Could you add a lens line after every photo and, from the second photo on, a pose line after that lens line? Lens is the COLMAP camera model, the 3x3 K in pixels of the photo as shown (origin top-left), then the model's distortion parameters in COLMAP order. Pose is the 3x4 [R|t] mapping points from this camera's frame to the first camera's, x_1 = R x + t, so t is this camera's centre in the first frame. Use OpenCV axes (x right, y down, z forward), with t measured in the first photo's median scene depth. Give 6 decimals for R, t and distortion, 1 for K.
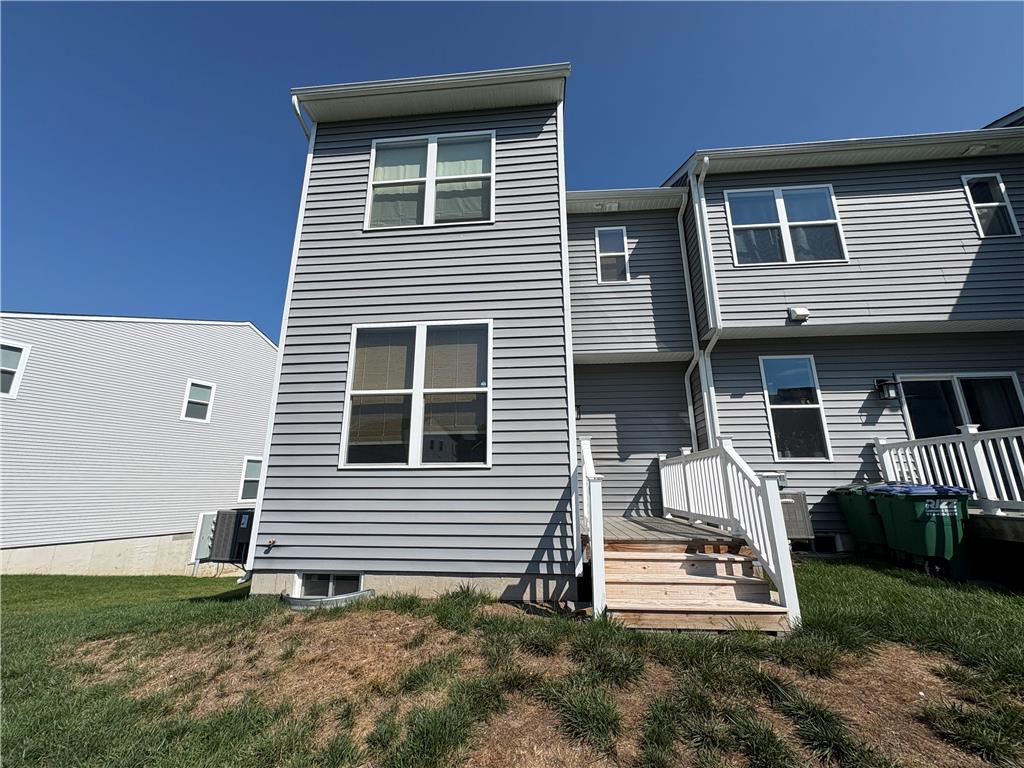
lens RADIAL K [[409.3, 0, 509.4], [0, 409.3, 383.2], [0, 0, 1]] dist [-0.001553, 0.000524]
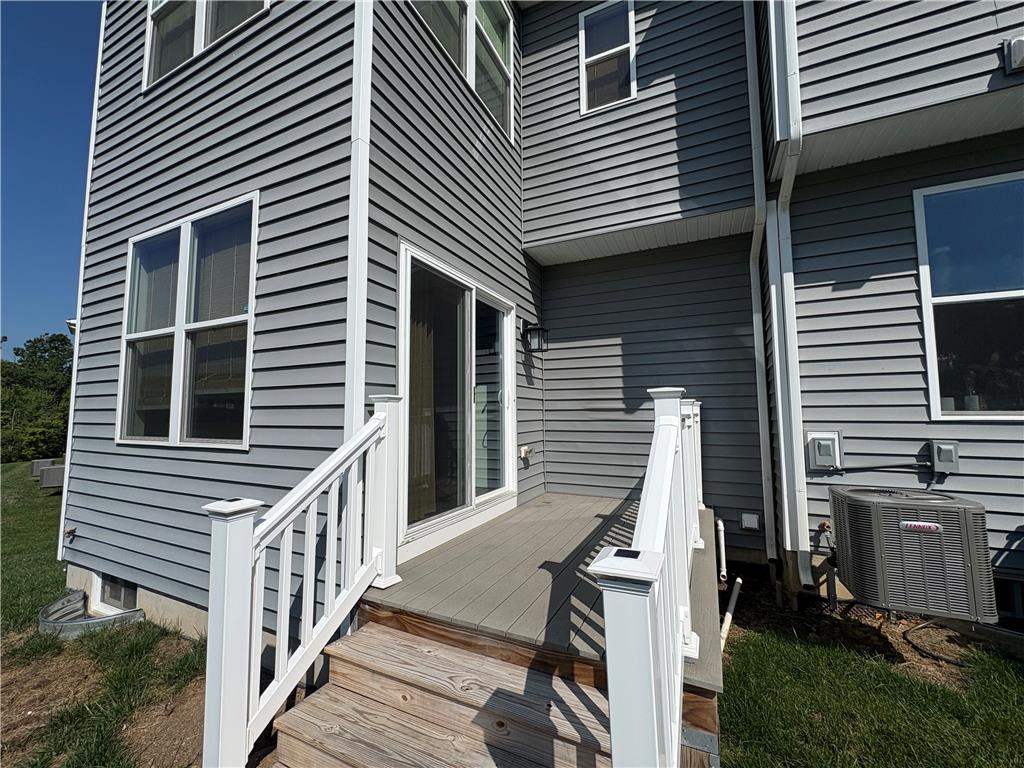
lens RADIAL K [[409.3, 0, 511.8], [0, 409.3, 383.1], [0, 0, 1]] dist [-0.001553, 0.000524]
pose [[0.936970, -0.028119, -0.348276, 0.354472], [0.087559, 0.983849, 0.156125, 0.035512], [0.338261, -0.176779, 0.924299, 0.403882]]
